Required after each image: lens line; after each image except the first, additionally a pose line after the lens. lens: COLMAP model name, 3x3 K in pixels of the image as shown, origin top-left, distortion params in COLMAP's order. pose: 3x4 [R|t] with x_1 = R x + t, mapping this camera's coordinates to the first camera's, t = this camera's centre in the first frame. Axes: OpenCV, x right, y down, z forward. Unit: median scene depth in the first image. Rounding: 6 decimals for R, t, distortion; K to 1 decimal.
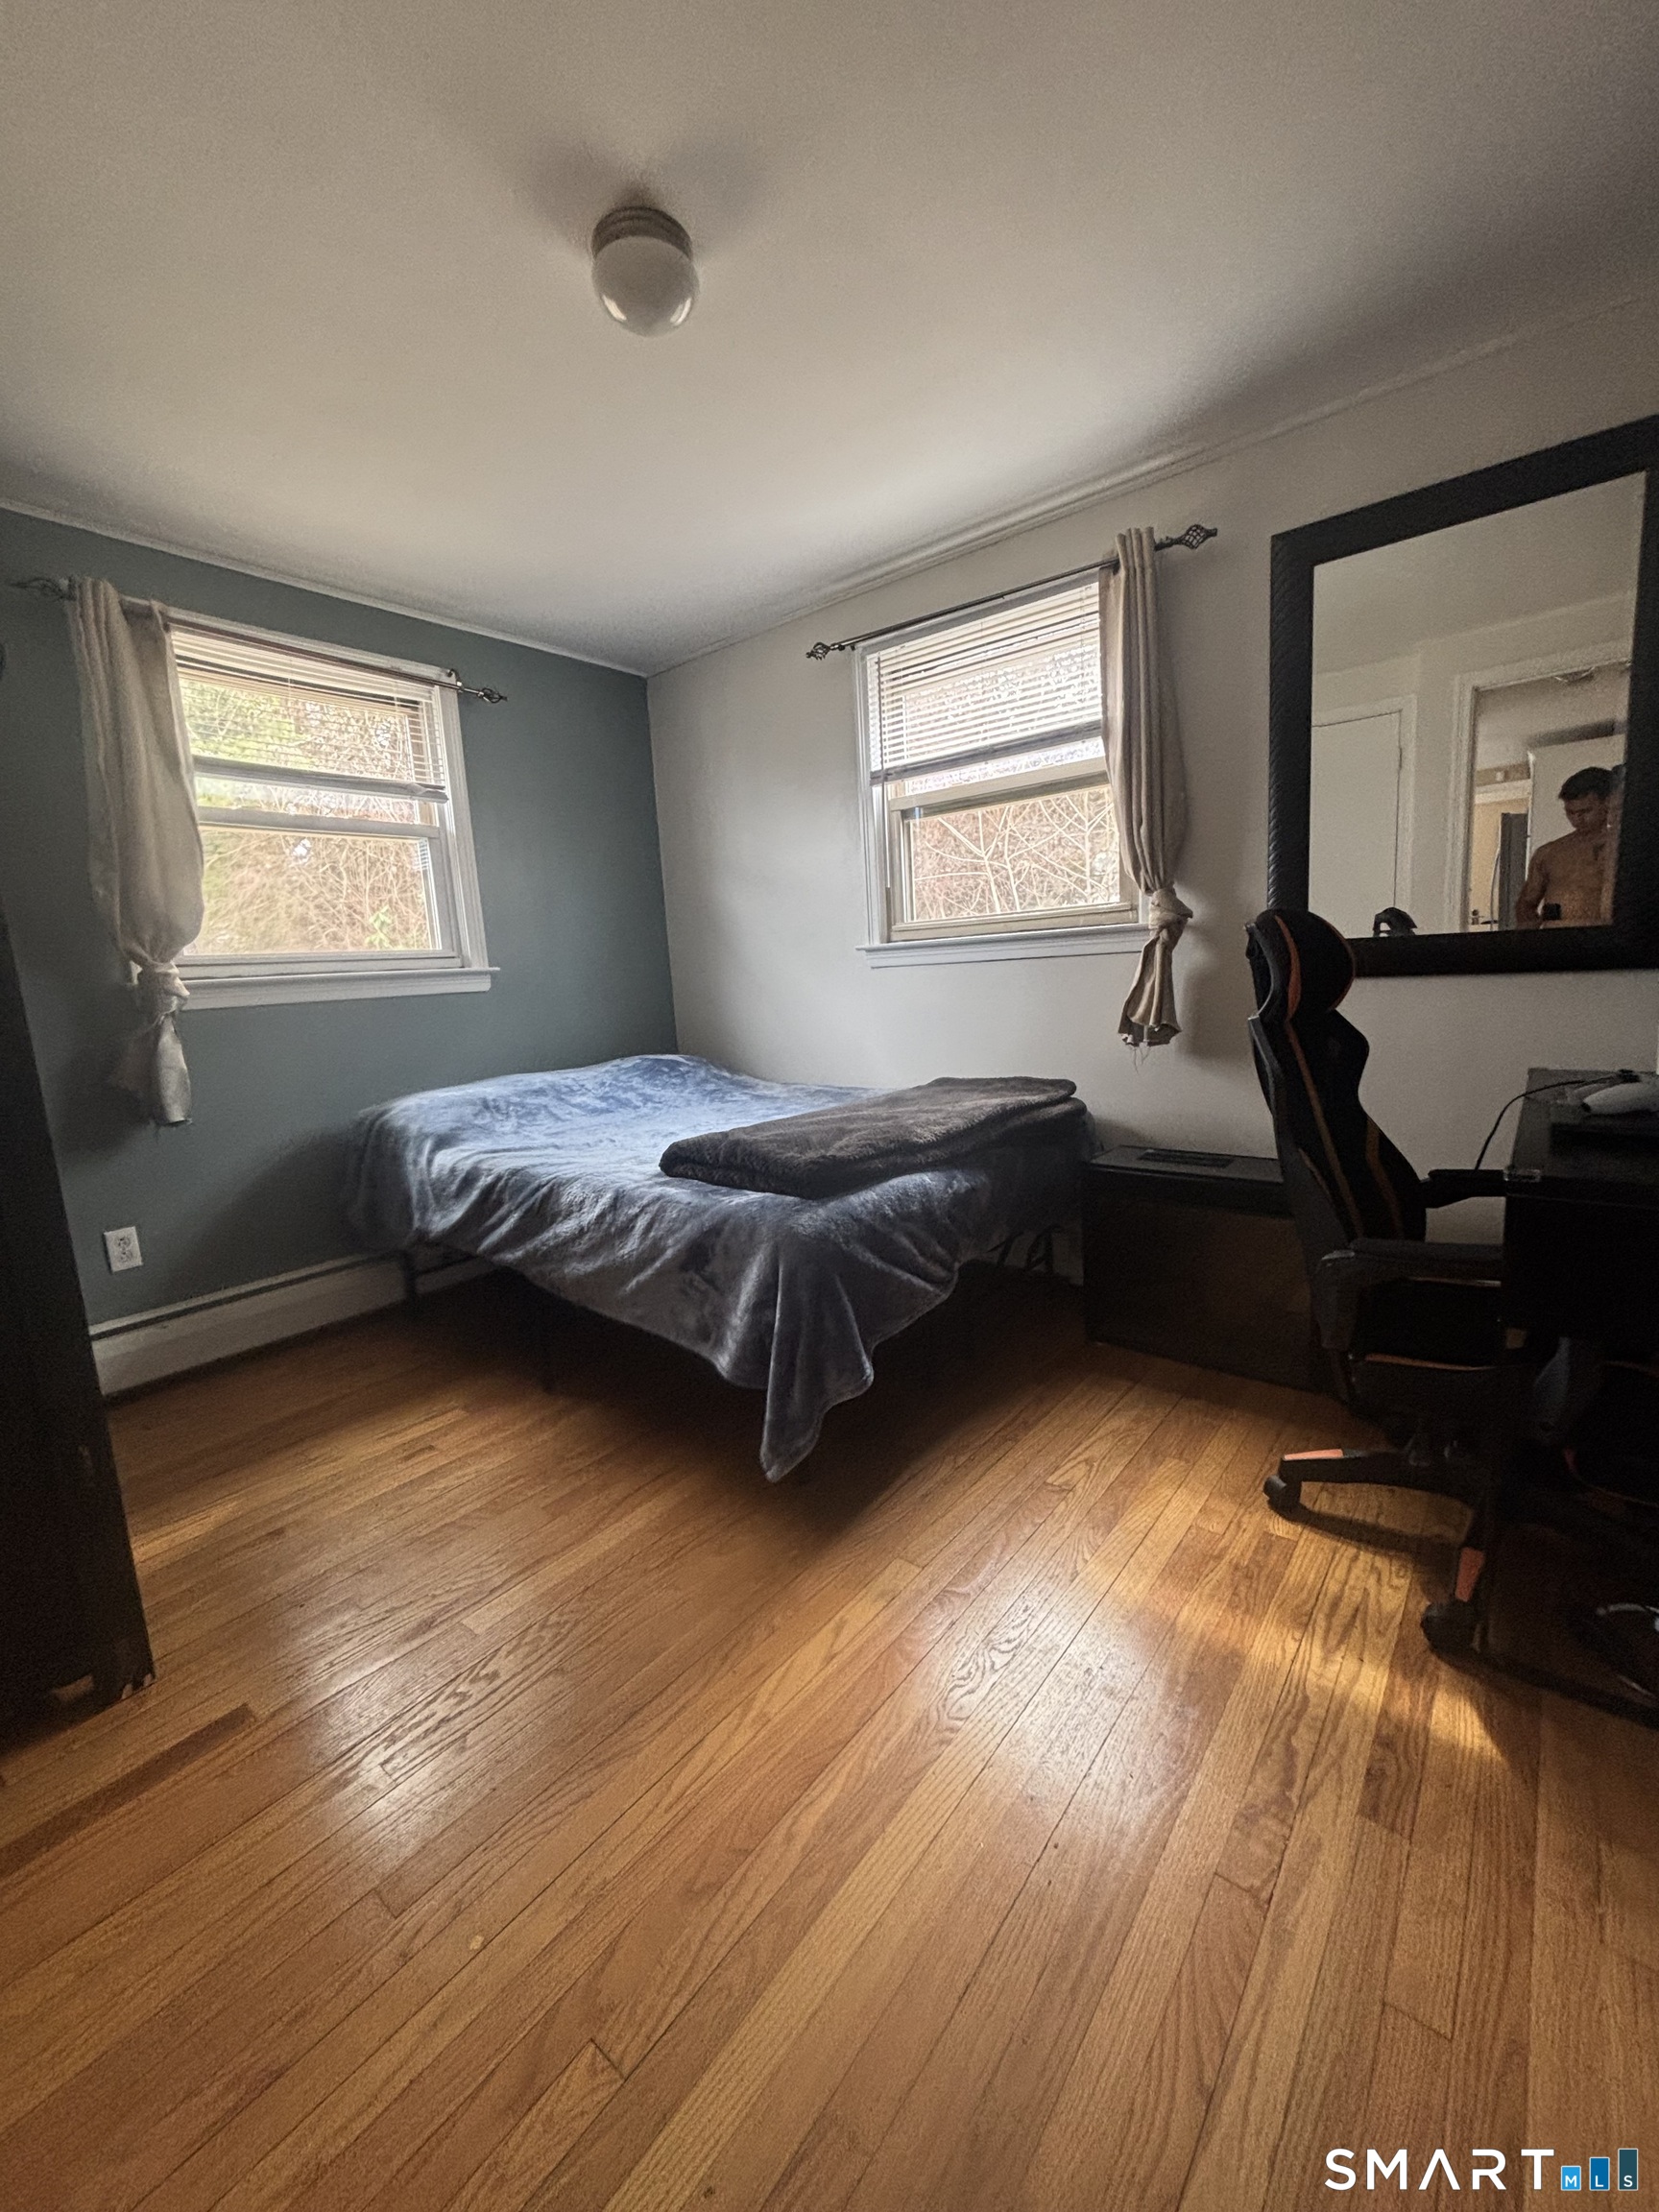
lens RADIAL K [[889.1, 0, 836.8], [0, 889.1, 1107.6], [0, 0, 1]] dist [0.005117, -0.001024]
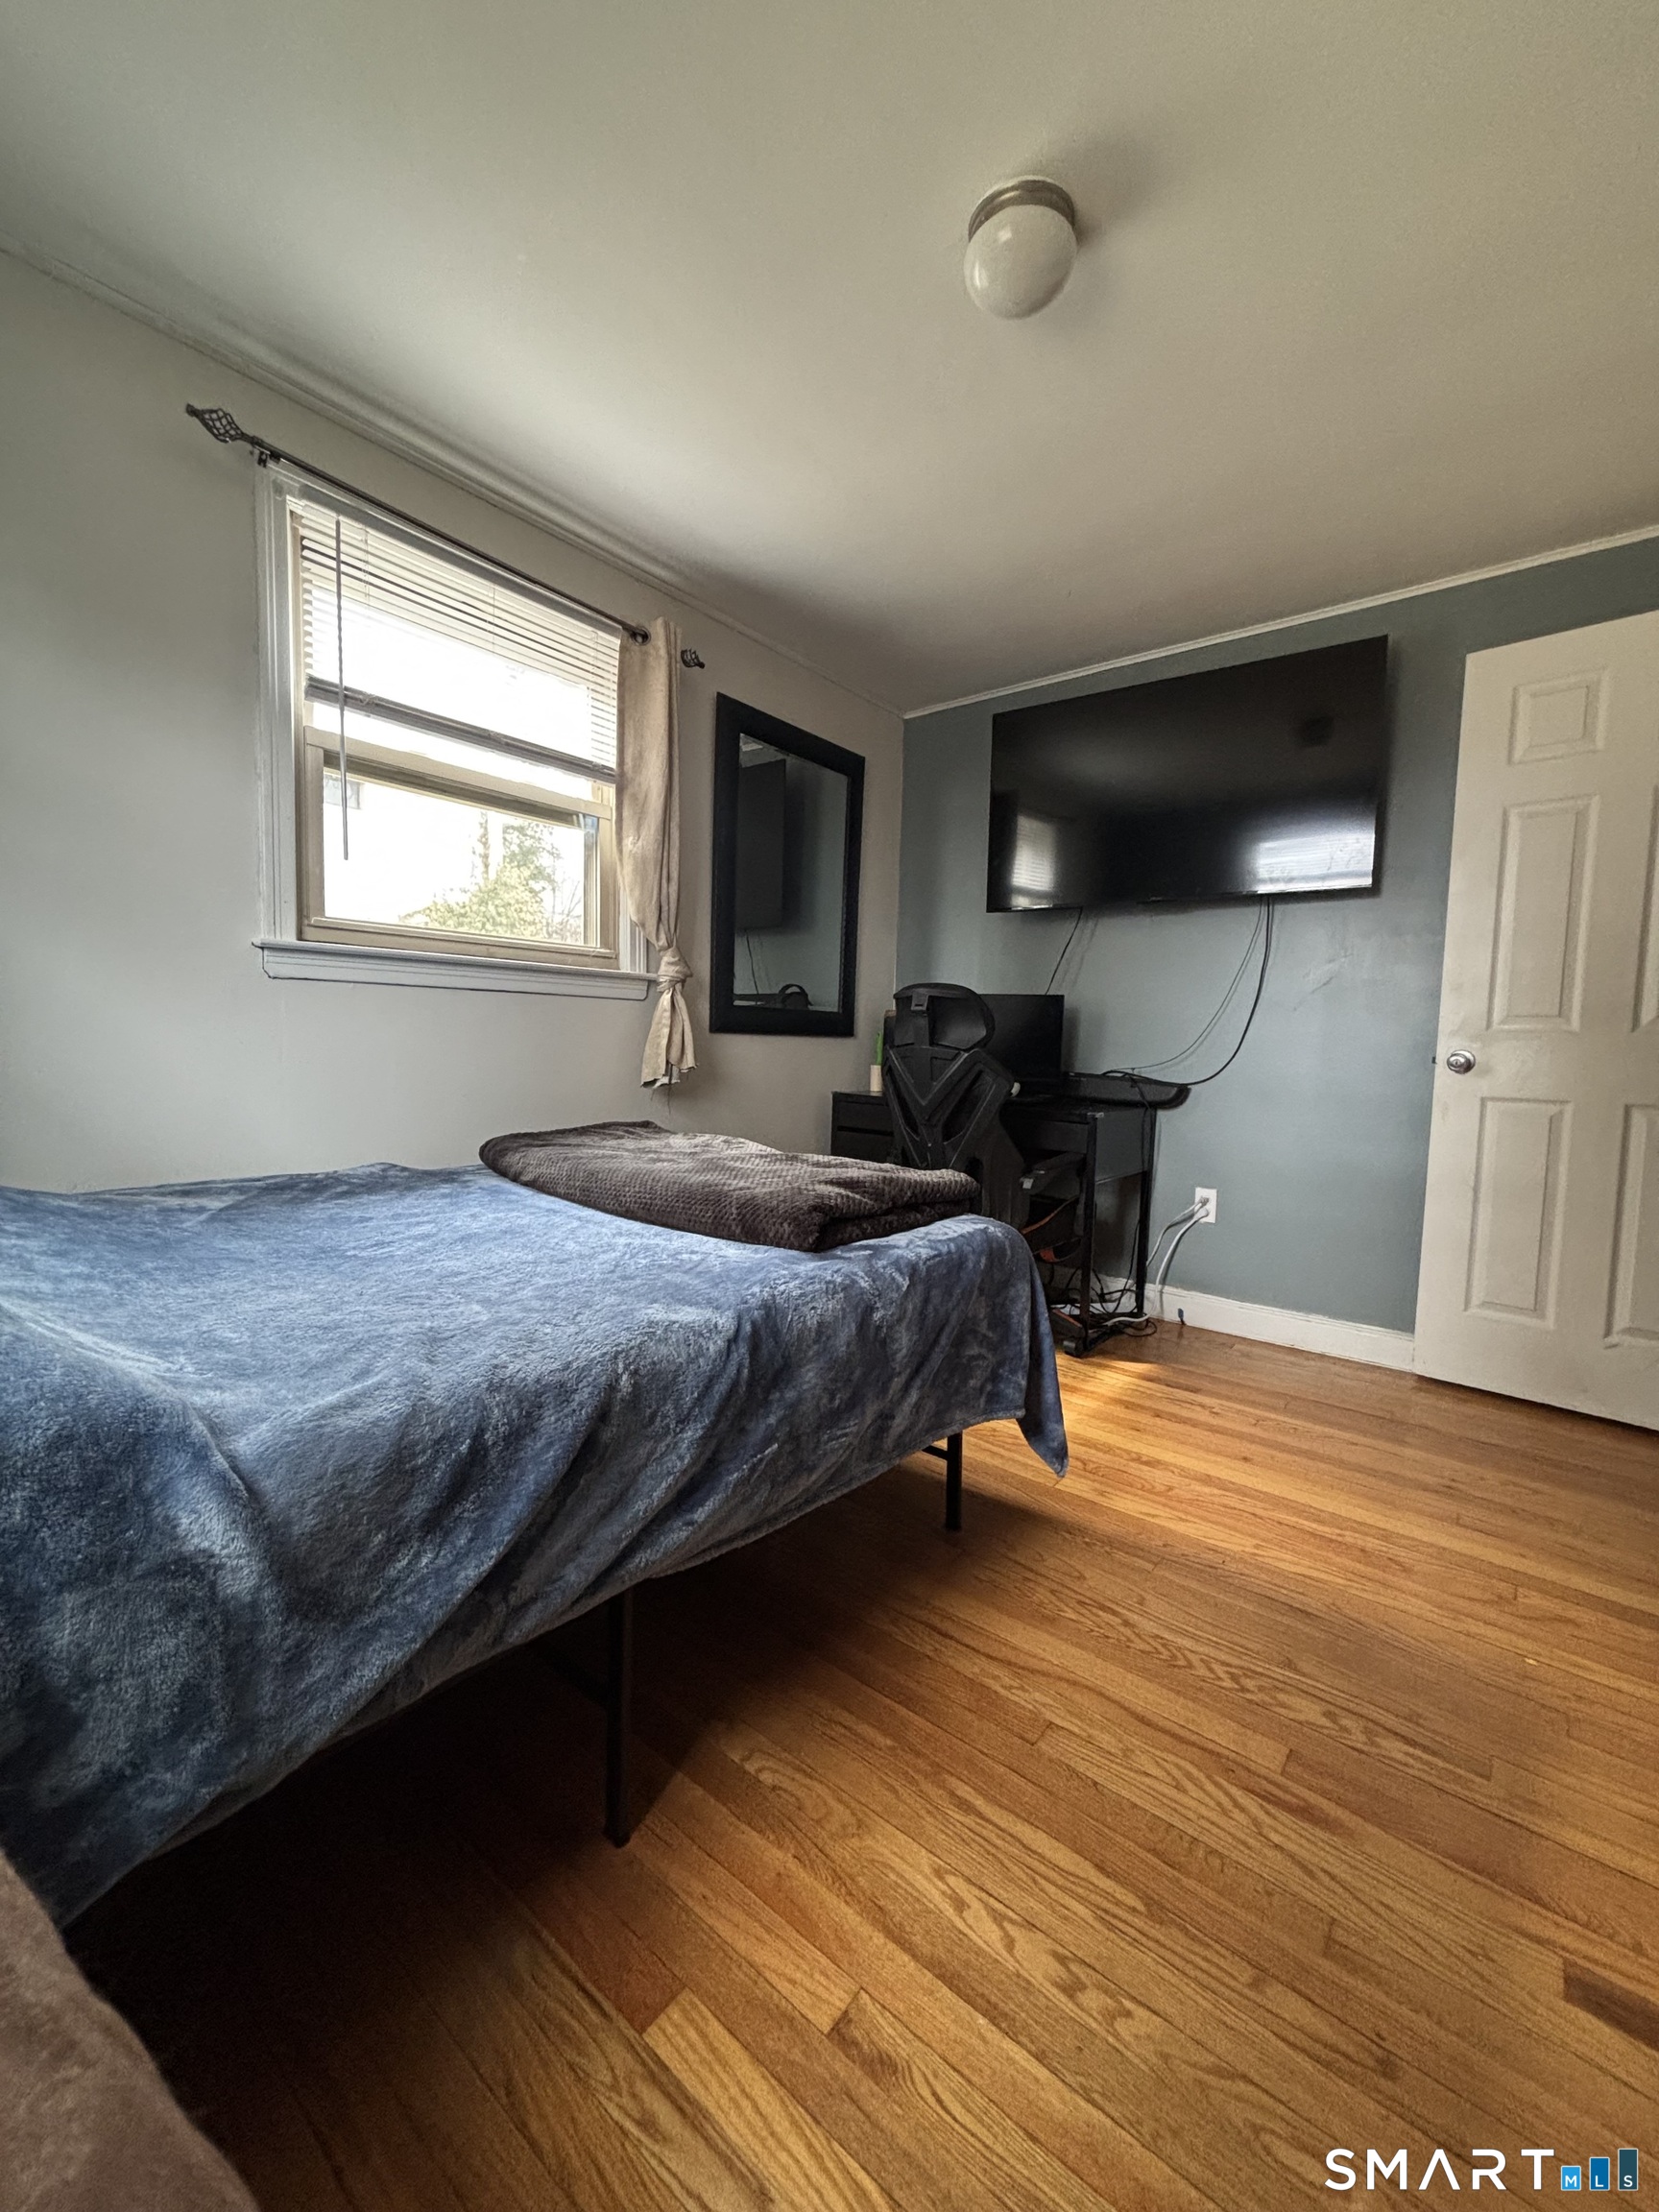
lens RADIAL K [[889.1, 0, 837.0], [0, 889.1, 1100.1], [0, 0, 1]] dist [0.005117, -0.001024]
pose [[-0.003309, -0.007197, 0.999969, -0.716454], [0.134186, 0.990927, 0.007576, -0.032607], [-0.990951, 0.134207, -0.002313, 0.787647]]
